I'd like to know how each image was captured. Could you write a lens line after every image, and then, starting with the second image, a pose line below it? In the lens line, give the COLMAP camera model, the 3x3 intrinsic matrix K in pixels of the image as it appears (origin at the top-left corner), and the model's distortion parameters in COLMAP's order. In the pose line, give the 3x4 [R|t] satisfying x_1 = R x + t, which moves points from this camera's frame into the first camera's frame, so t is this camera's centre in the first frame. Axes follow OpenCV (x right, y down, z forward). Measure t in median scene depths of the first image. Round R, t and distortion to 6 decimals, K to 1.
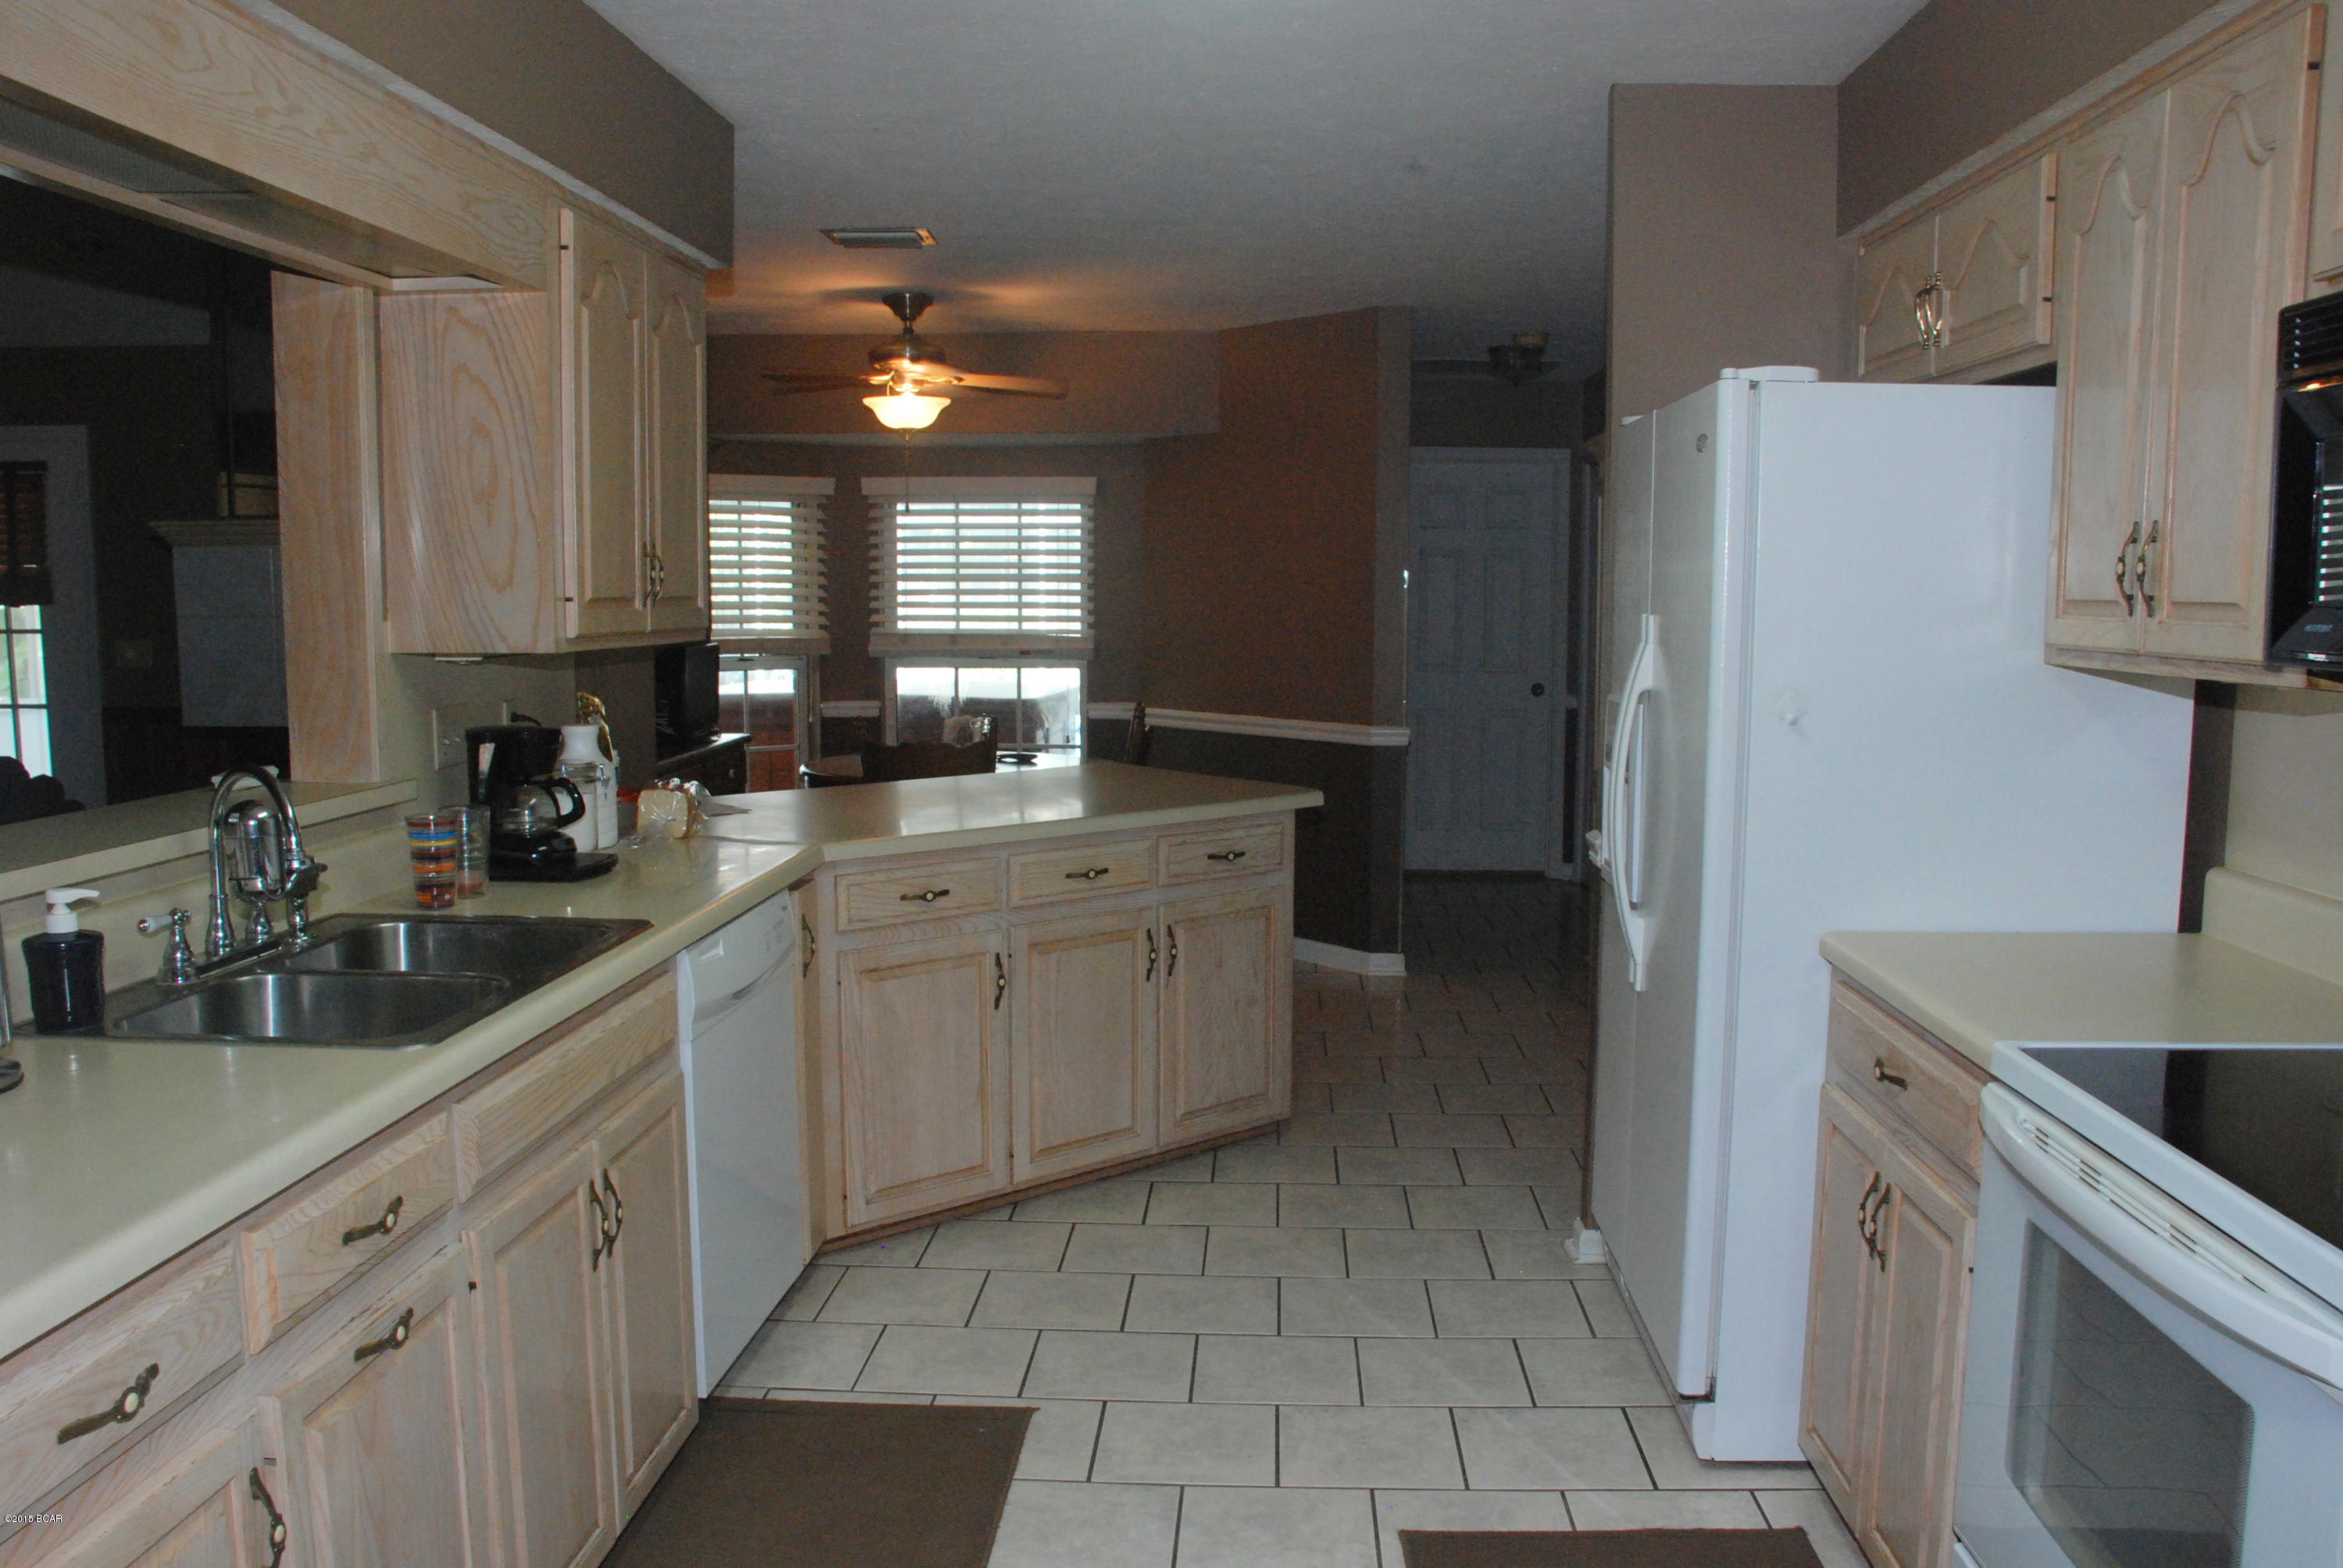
lens RADIAL K [[1822.3, 0, 1165.7], [0, 1822.3, 788.7], [0, 0, 1]] dist [-0.142667, 0.109160]
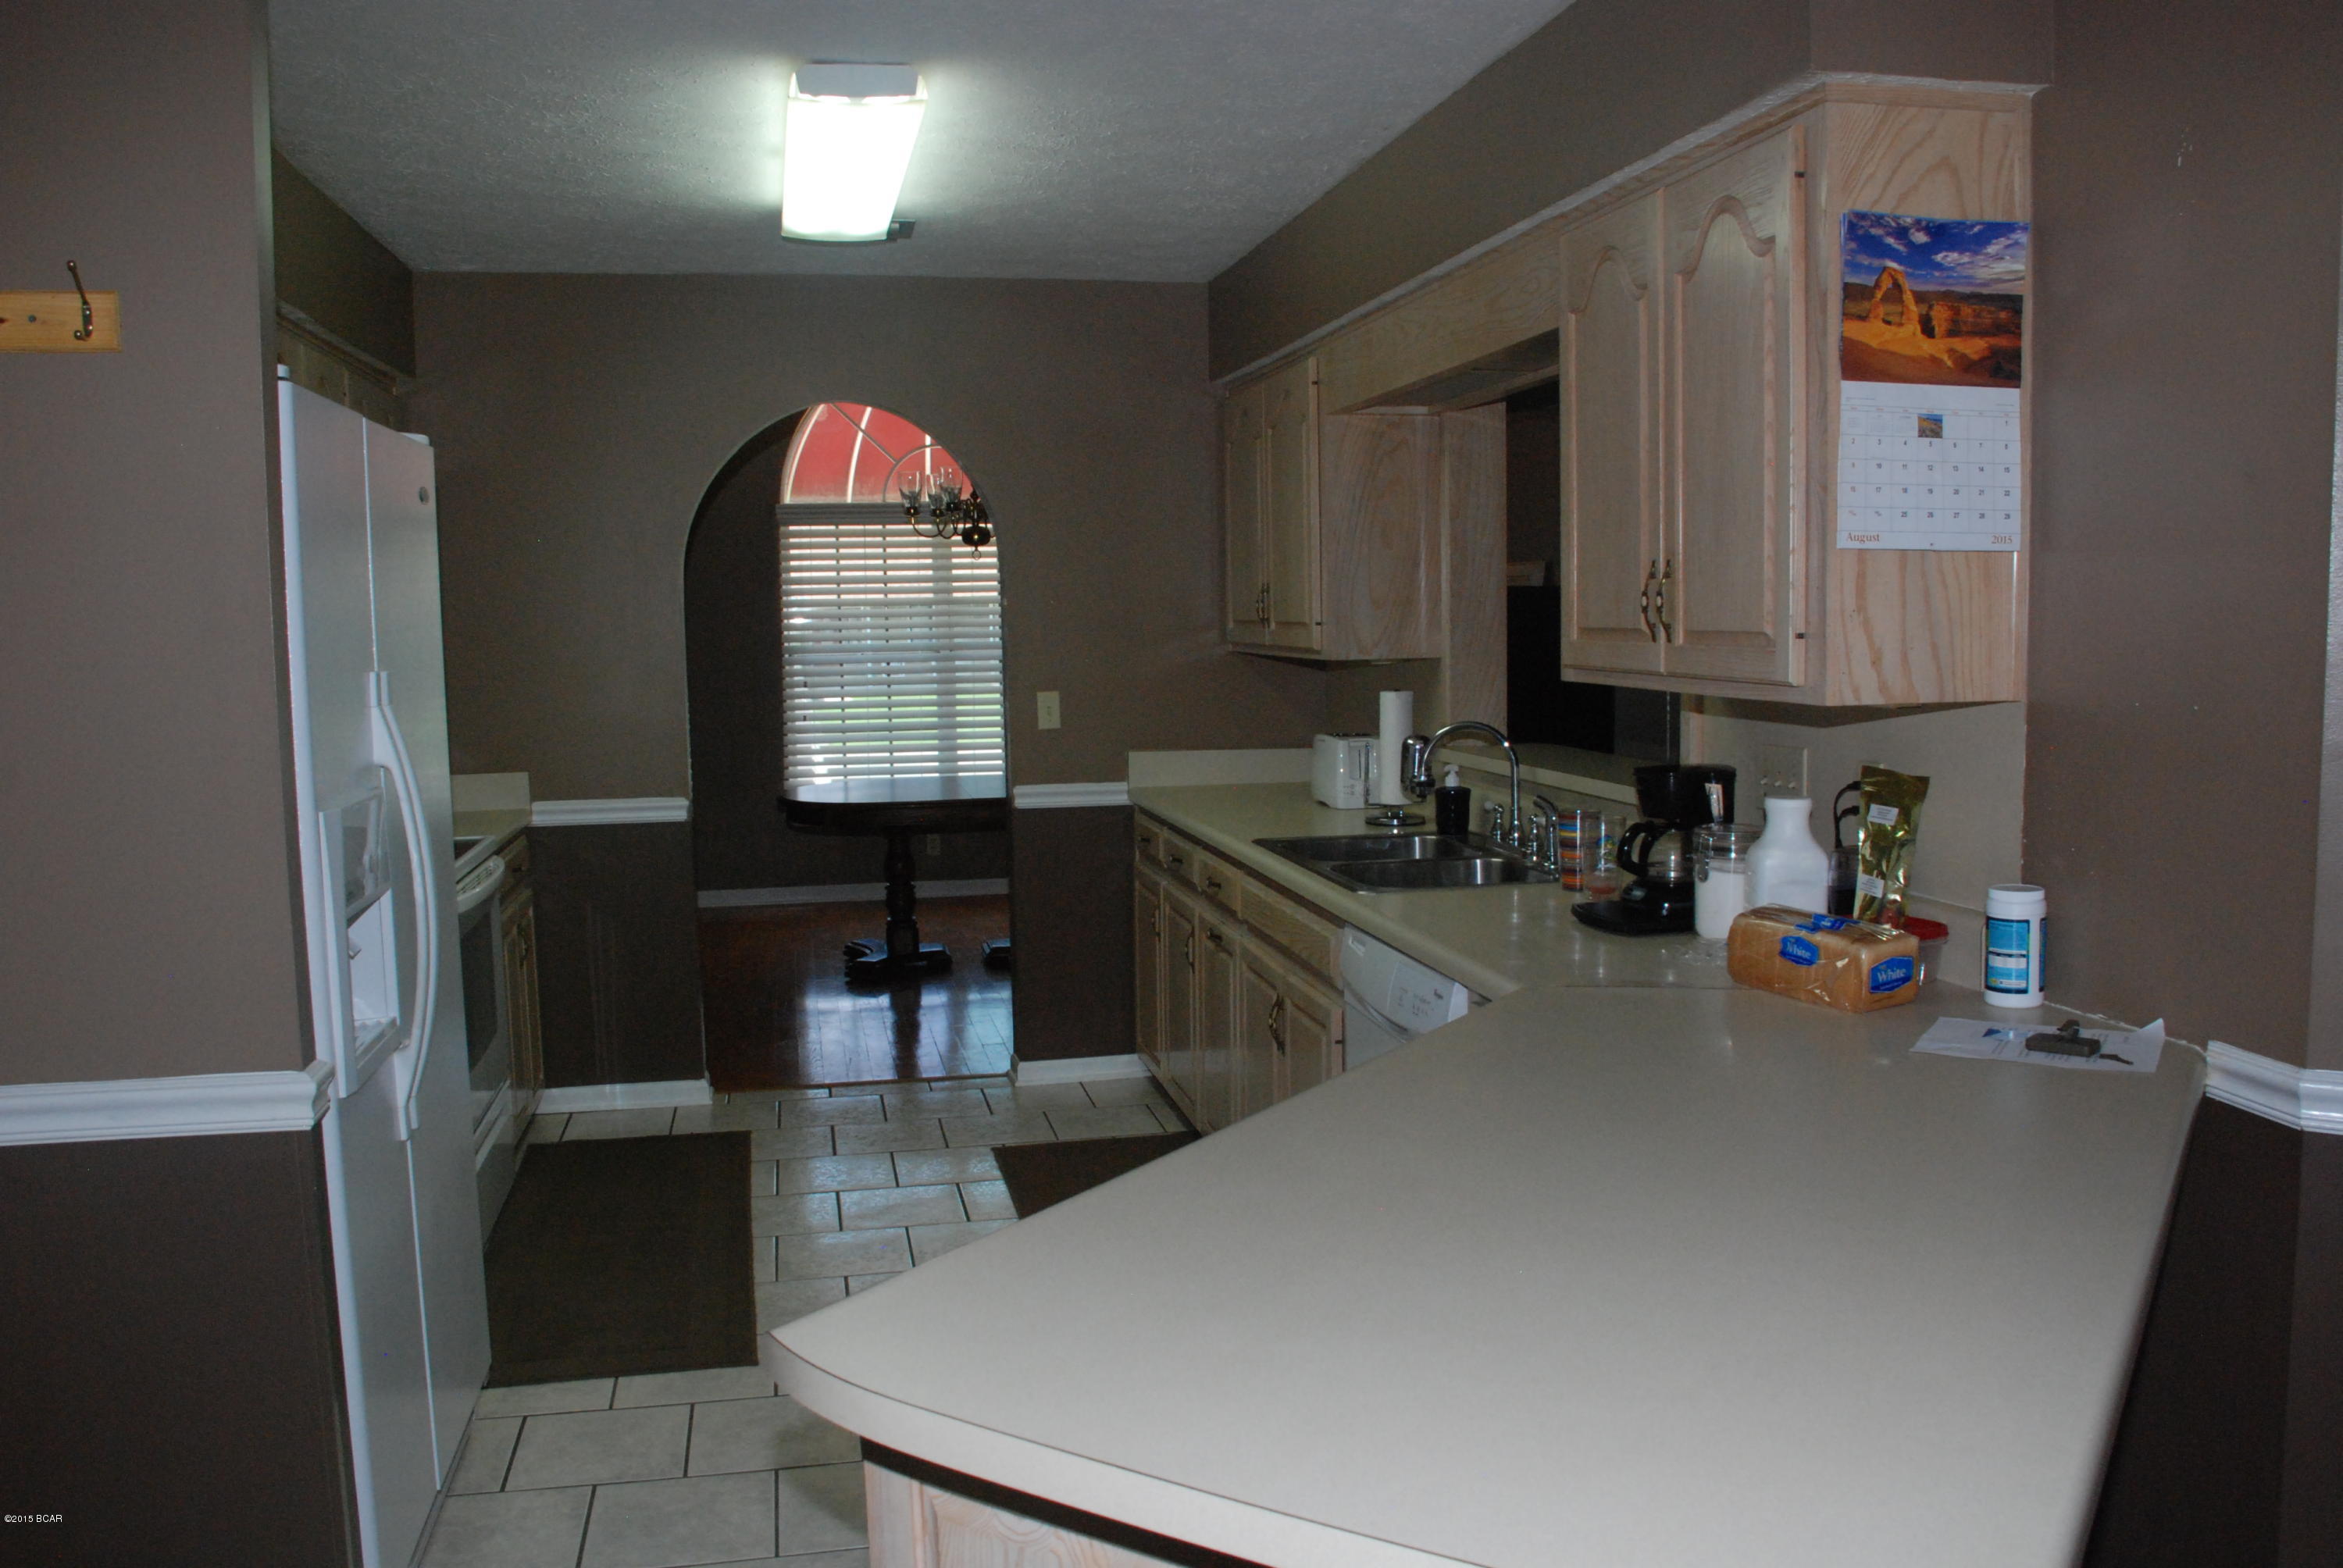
lens RADIAL K [[1811.5, 0, 1171.5], [0, 1811.5, 784.0], [0, 0, 1]] dist [-0.140219, 0.106088]
pose [[0.964821, -0.047951, 0.258498, -0.091708], [0.048111, 0.998826, 0.005709, 0.034822], [-0.258468, 0.006928, 0.965995, -0.568171]]
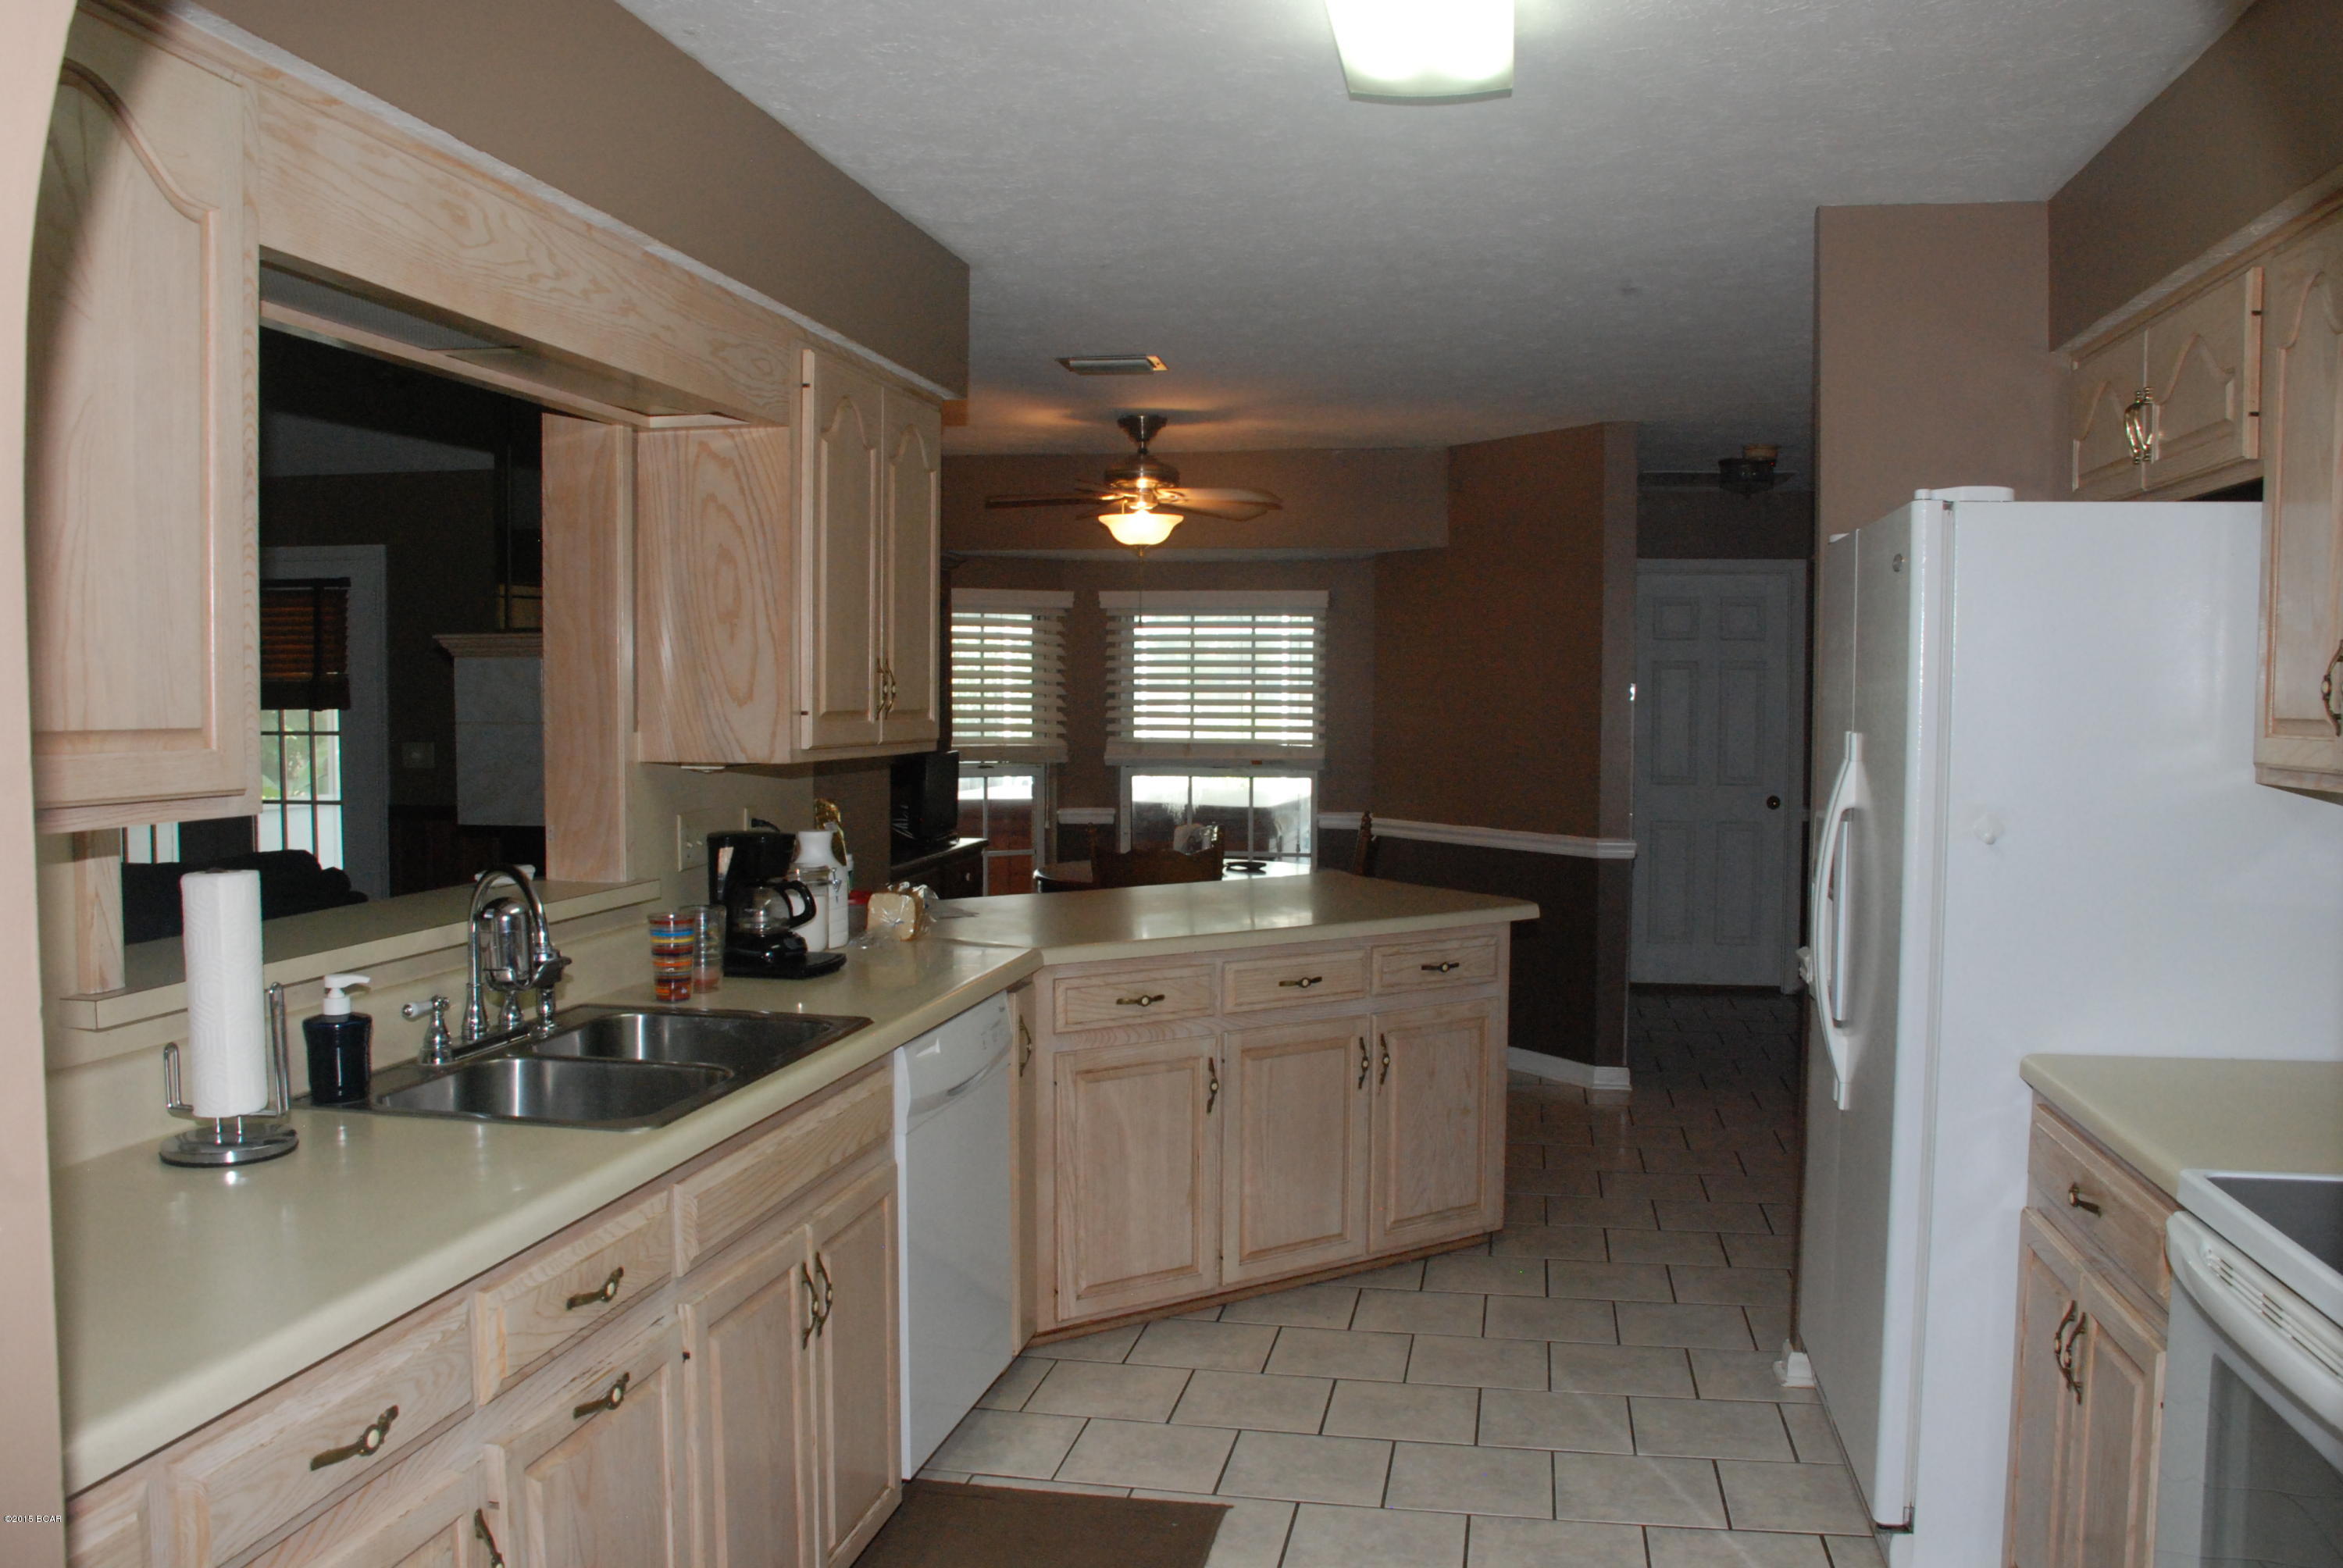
lens RADIAL K [[1811.5, 0, 1171.5], [0, 1811.5, 784.0], [0, 0, 1]] dist [-0.140219, 0.106088]
pose [[0.991515, 0.007231, -0.129794, 0.022380], [-0.015198, 0.998053, -0.060491, -0.002331], [0.129104, 0.061950, 0.989694, -0.026422]]
